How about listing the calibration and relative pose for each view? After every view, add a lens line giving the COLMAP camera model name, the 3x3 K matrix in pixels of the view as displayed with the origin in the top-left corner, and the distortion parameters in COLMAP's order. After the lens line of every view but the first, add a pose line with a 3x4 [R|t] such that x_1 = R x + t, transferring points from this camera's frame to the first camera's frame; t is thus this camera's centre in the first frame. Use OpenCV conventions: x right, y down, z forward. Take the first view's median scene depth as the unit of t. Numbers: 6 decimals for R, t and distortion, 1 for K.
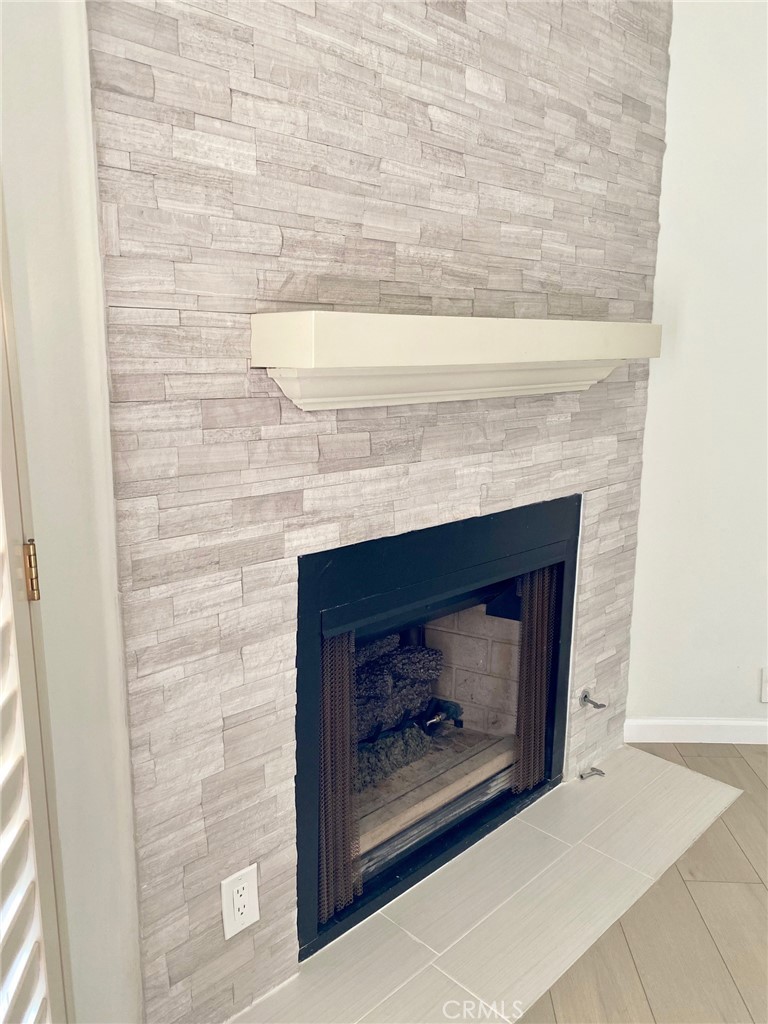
lens RADIAL K [[778.2, 0, 386.0], [0, 778.2, 506.0], [0, 0, 1]] dist [0.014389, -0.017406]
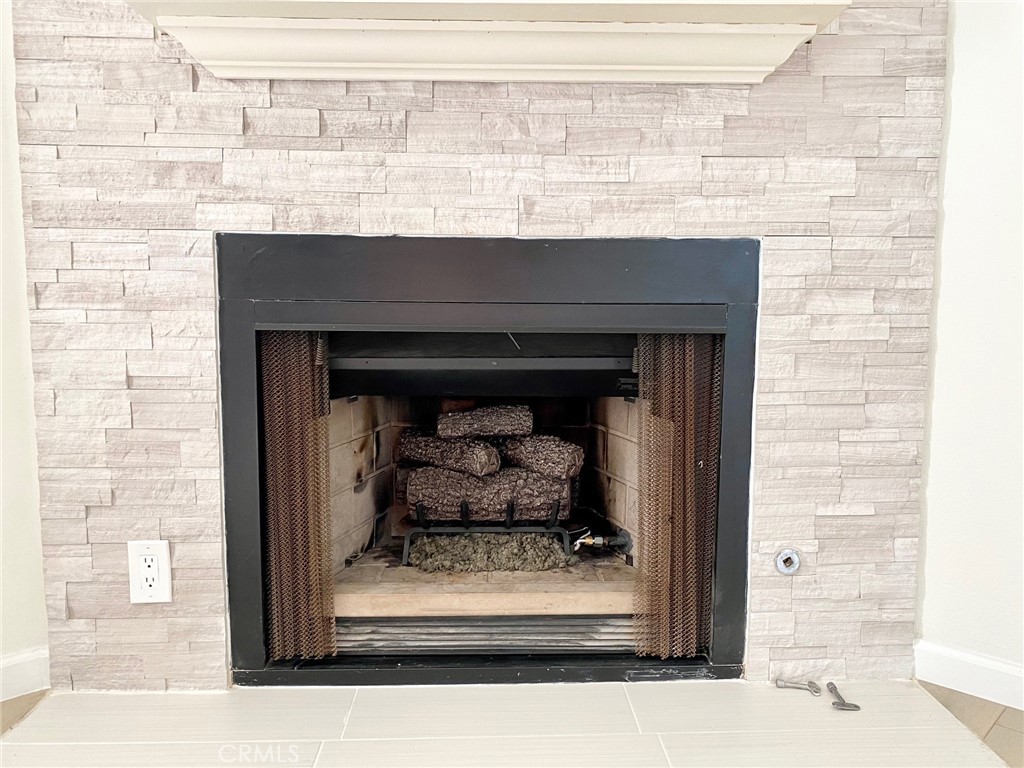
lens RADIAL K [[778.2, 0, 510.9], [0, 778.2, 384.5], [0, 0, 1]] dist [0.014389, -0.017406]
pose [[0.733840, 0.076031, -0.675054, 0.837975], [-0.130616, 0.990968, -0.030378, 0.237380], [0.666647, 0.110465, 0.737142, 0.545256]]
